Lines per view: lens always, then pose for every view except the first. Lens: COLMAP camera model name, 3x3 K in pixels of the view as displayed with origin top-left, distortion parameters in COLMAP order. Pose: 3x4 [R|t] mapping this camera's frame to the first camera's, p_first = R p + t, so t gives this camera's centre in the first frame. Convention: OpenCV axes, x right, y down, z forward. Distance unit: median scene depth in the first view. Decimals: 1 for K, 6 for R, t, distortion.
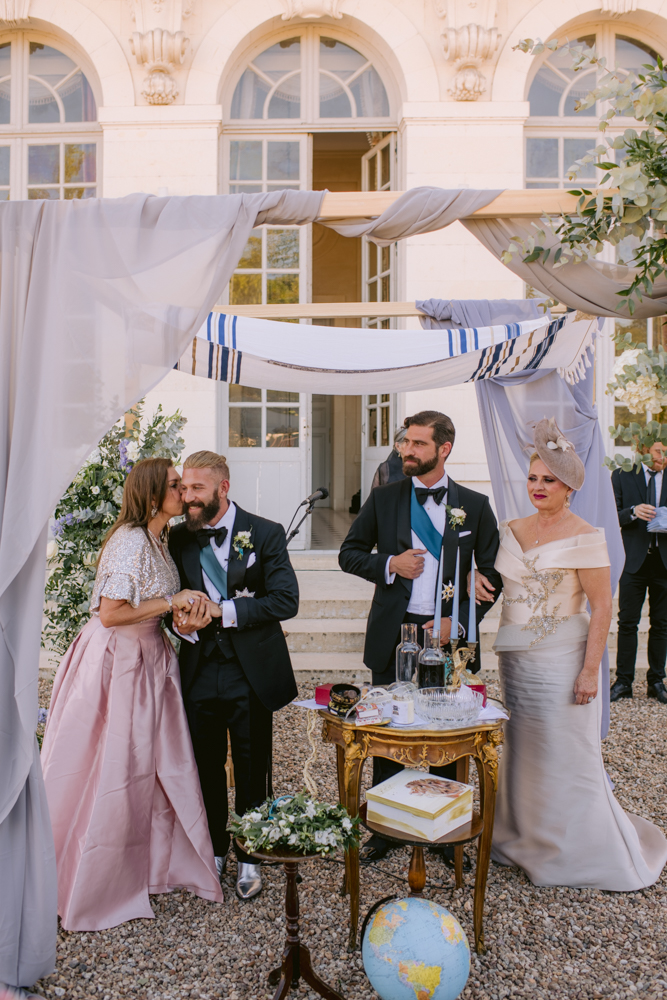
lens RADIAL K [[1056.7, 0, 171.9], [0, 1056.7, 498.4], [0, 0, 1]] dist [-0.087617, 0.000857]
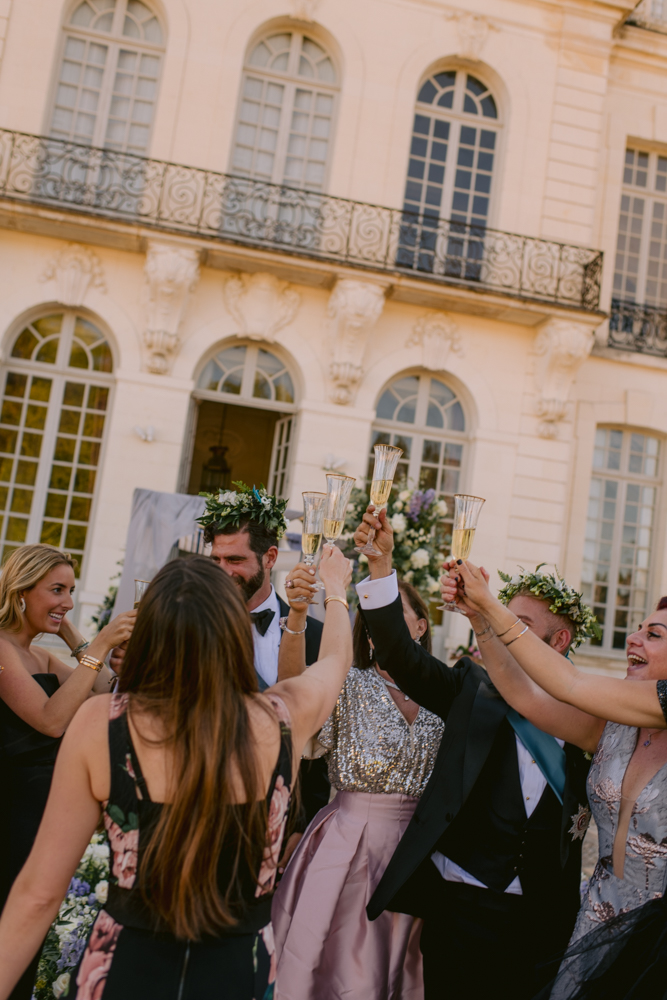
lens RADIAL K [[990.4, 0, 333.5], [0, 990.4, 500.0], [0, 0, 1]] dist [-0.010351, 0.002695]
pose [[0.957773, 0.149979, 0.245309, -0.095123], [-0.109677, 0.979238, -0.170480, 0.042718], [-0.265784, 0.136377, 0.954337, -0.504120]]
